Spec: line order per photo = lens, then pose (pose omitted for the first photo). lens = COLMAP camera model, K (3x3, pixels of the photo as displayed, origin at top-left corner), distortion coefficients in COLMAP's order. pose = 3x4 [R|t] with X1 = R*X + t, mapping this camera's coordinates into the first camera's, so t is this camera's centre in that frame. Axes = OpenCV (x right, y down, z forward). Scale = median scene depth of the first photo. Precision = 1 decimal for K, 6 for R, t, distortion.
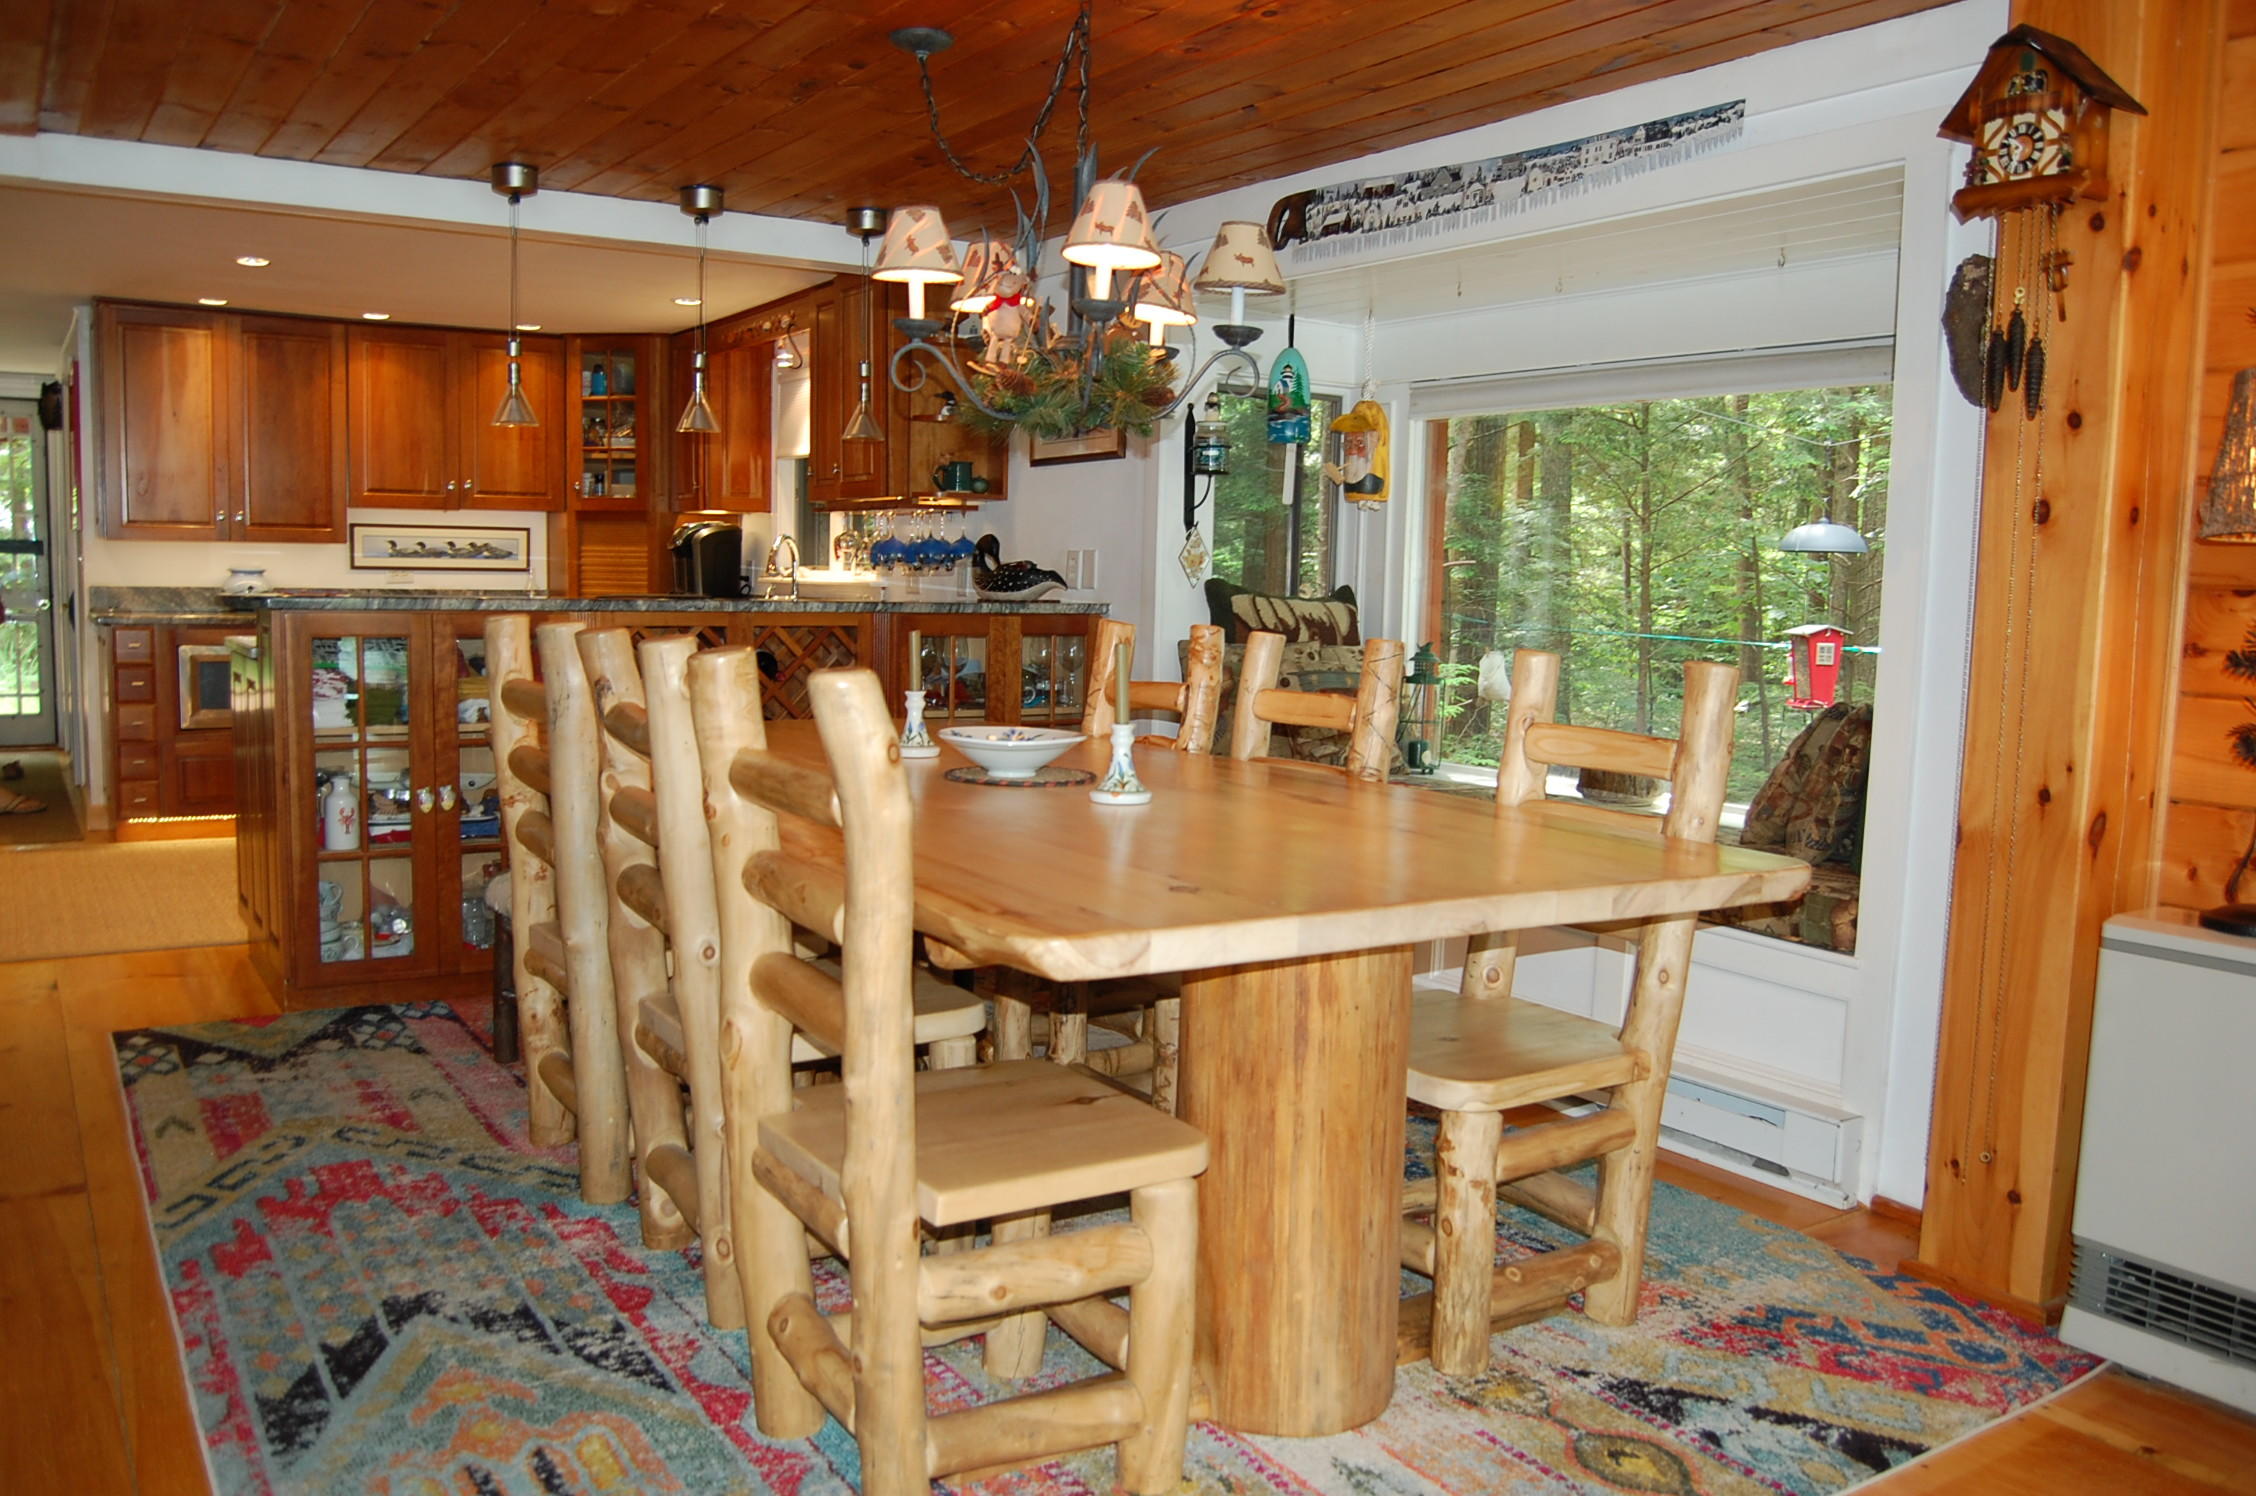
lens RADIAL K [[1772.5, 0, 1139.3], [0, 1772.5, 738.6], [0, 0, 1]] dist [-0.095125, 0.037306]
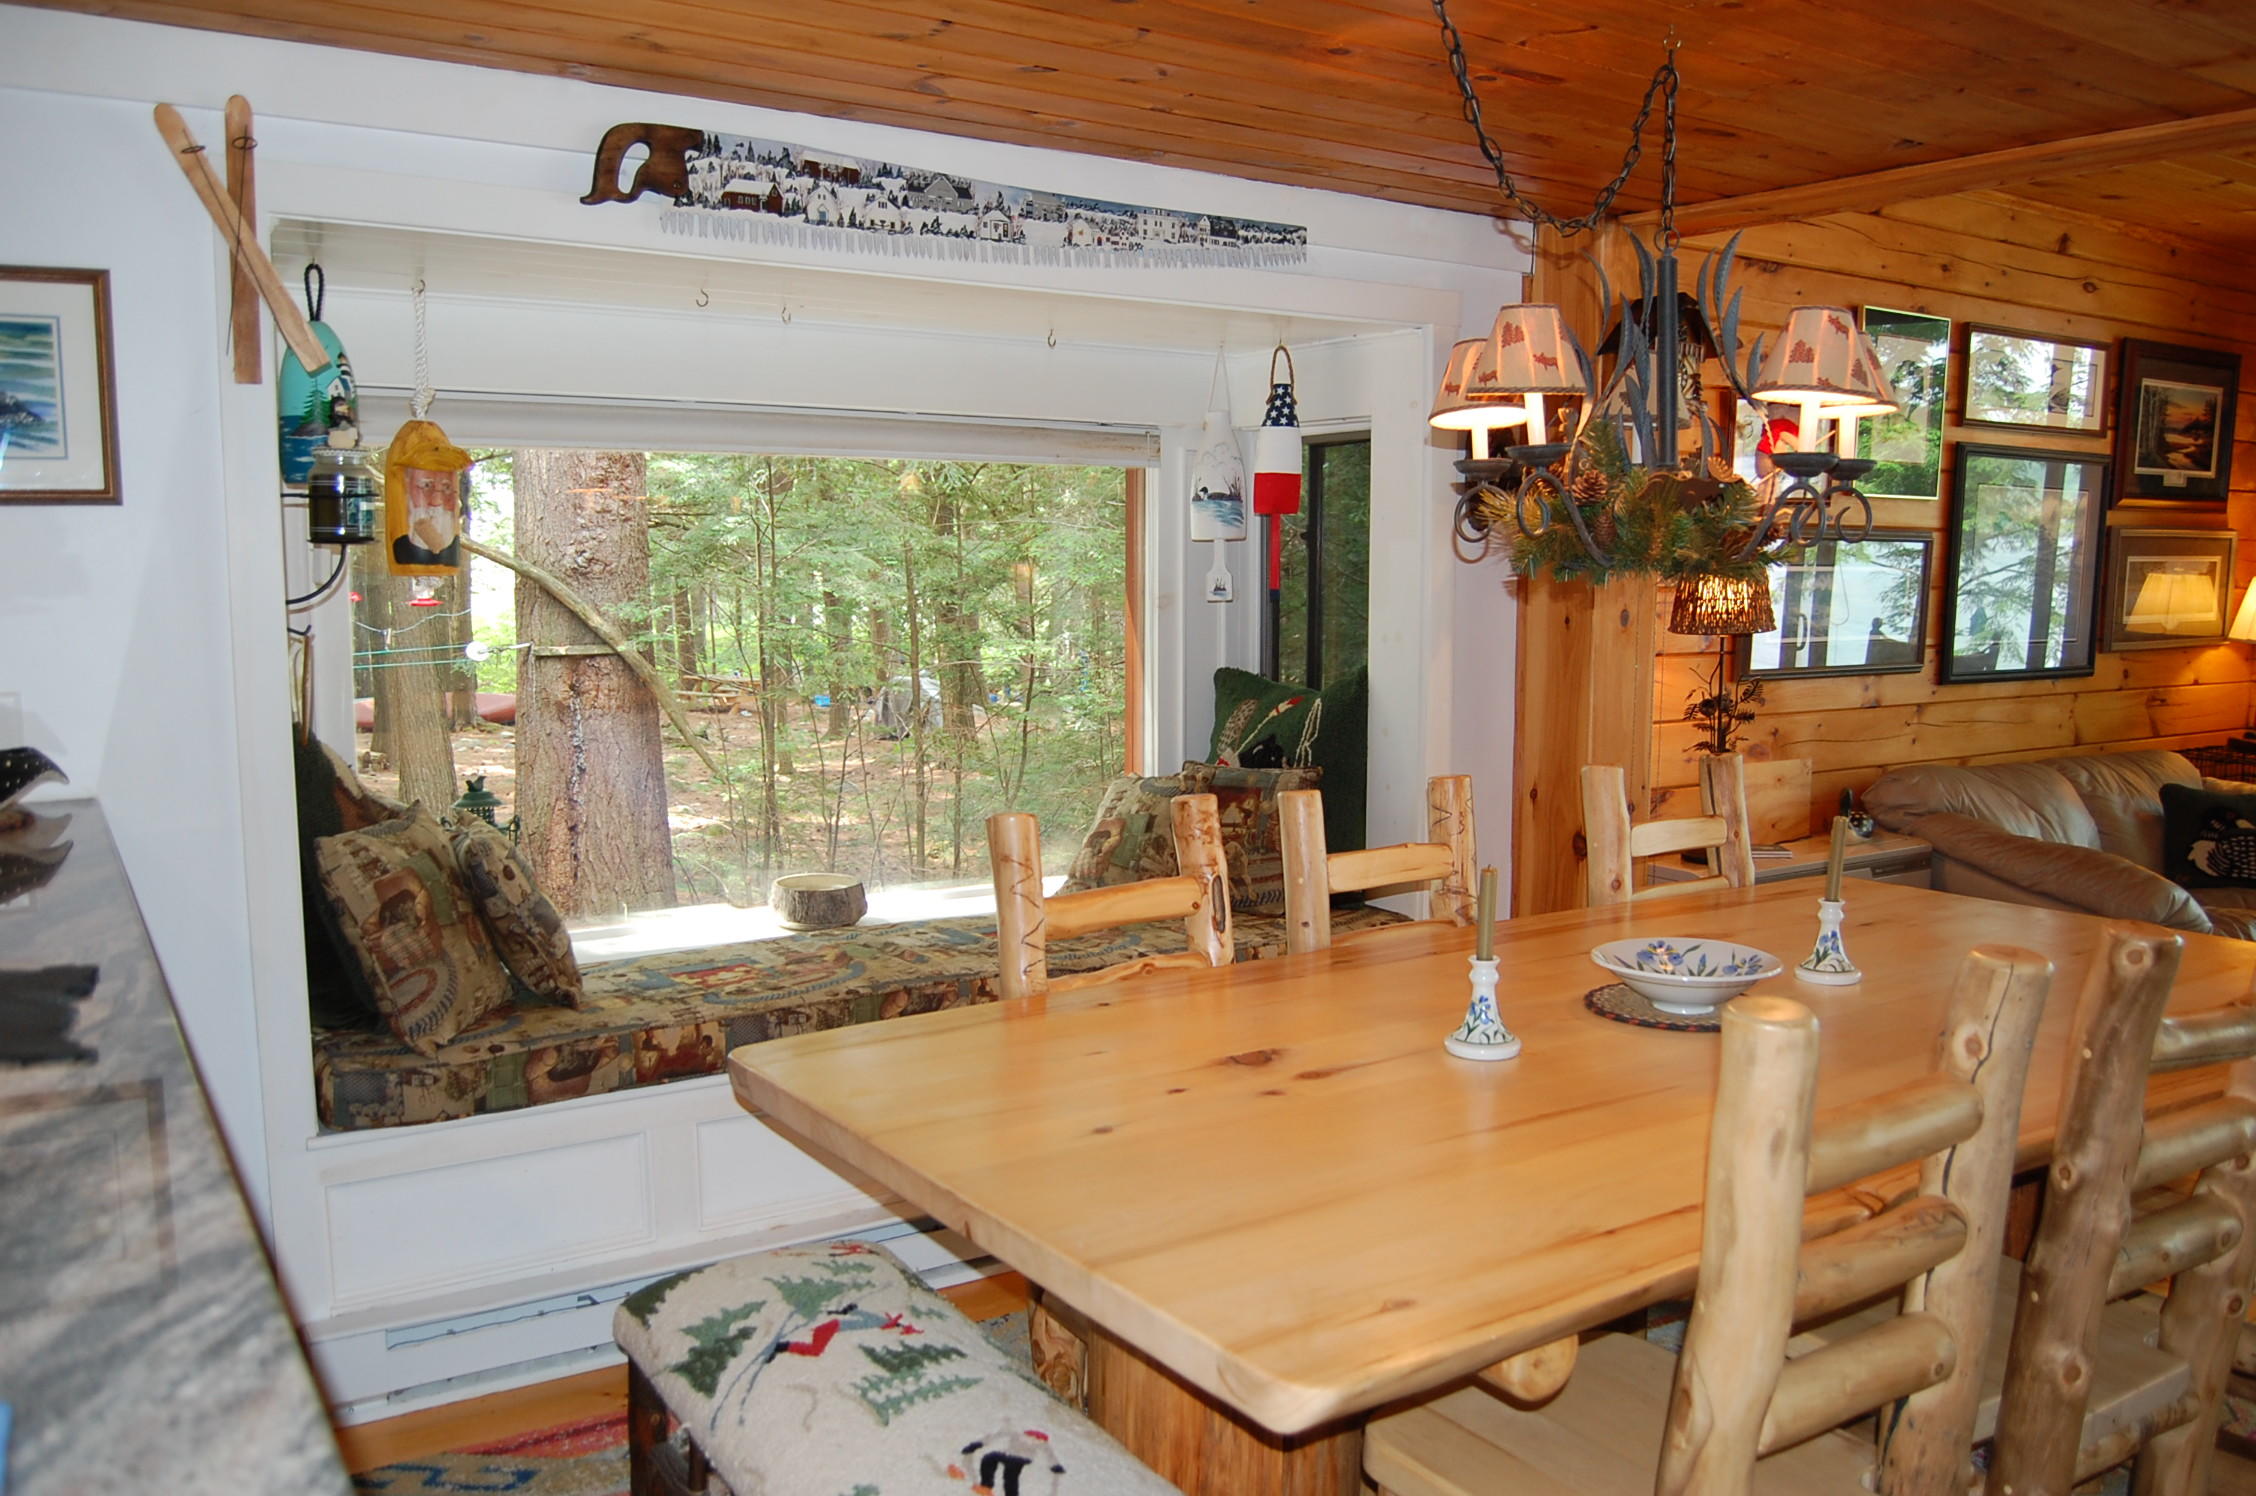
lens RADIAL K [[1772.5, 0, 1122.3], [0, 1772.5, 748.6], [0, 0, 1]] dist [-0.095125, 0.037306]
pose [[0.019987, -0.125177, 0.991933, -0.653306], [0.090808, 0.988258, 0.122883, -0.165516], [-0.995668, 0.087619, 0.031119, 0.941762]]
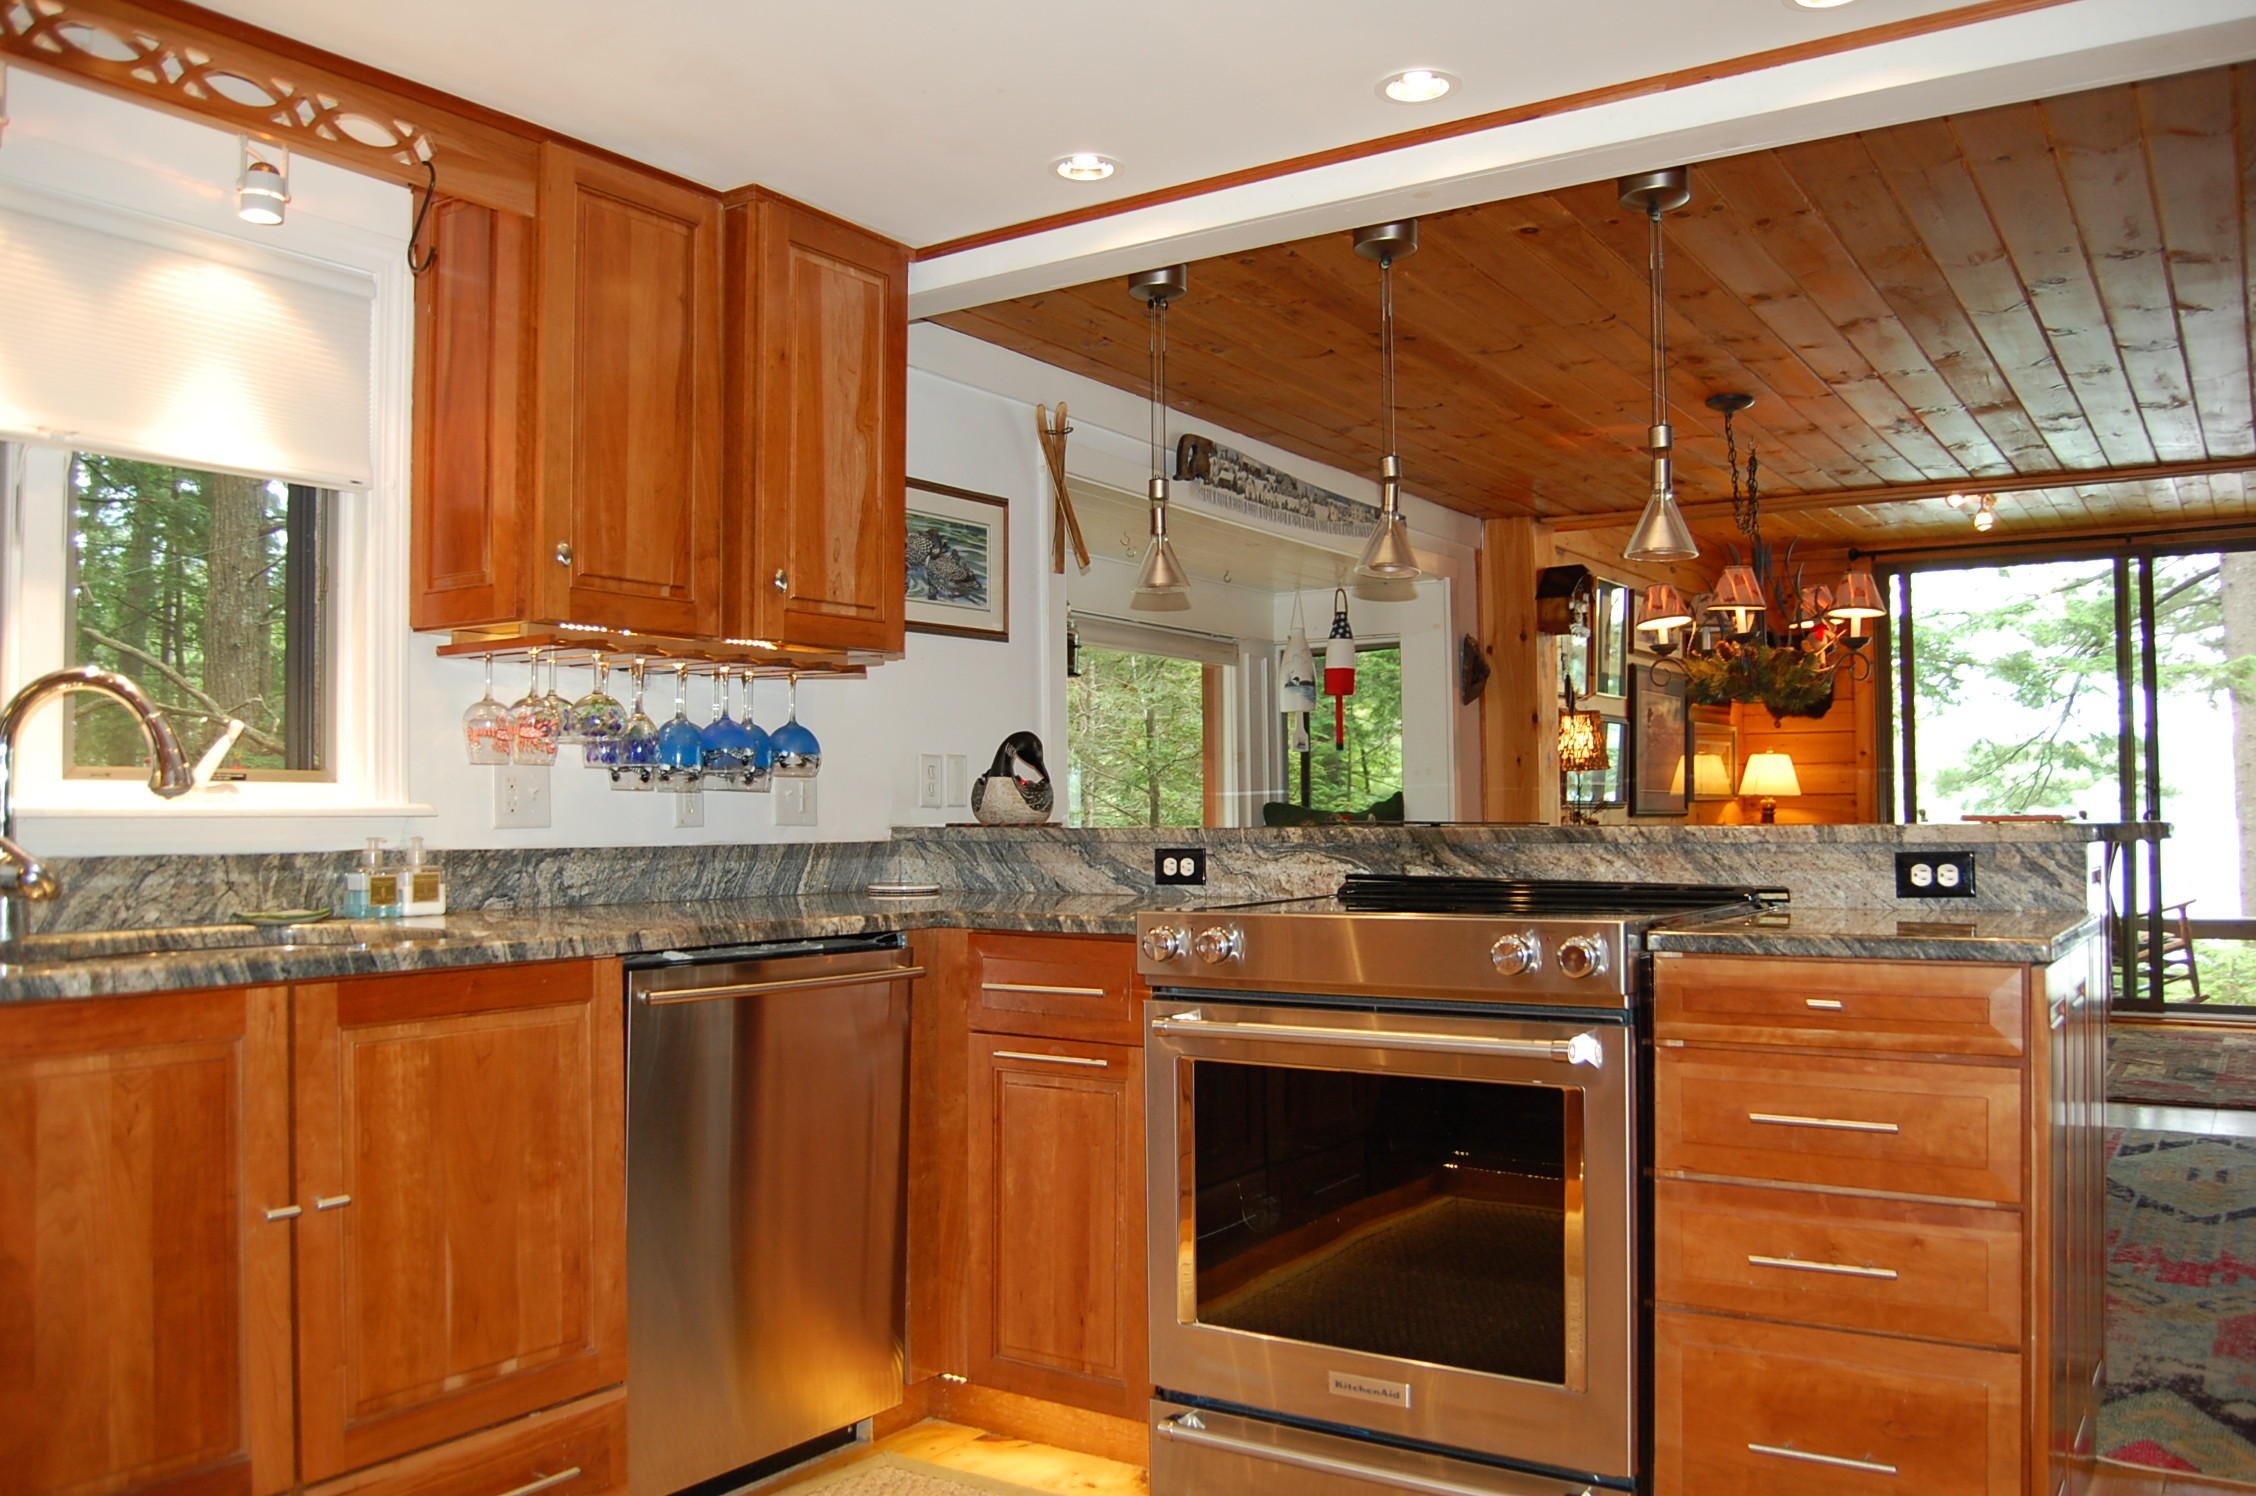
lens RADIAL K [[1772.5, 0, 1146.7], [0, 1772.5, 763.9], [0, 0, 1]] dist [-0.095125, 0.037306]
pose [[-0.390175, 0.007586, 0.920710, -1.015714], [0.081334, 0.996341, 0.026258, -0.159669], [-0.917142, 0.085130, -0.389364, 1.666279]]
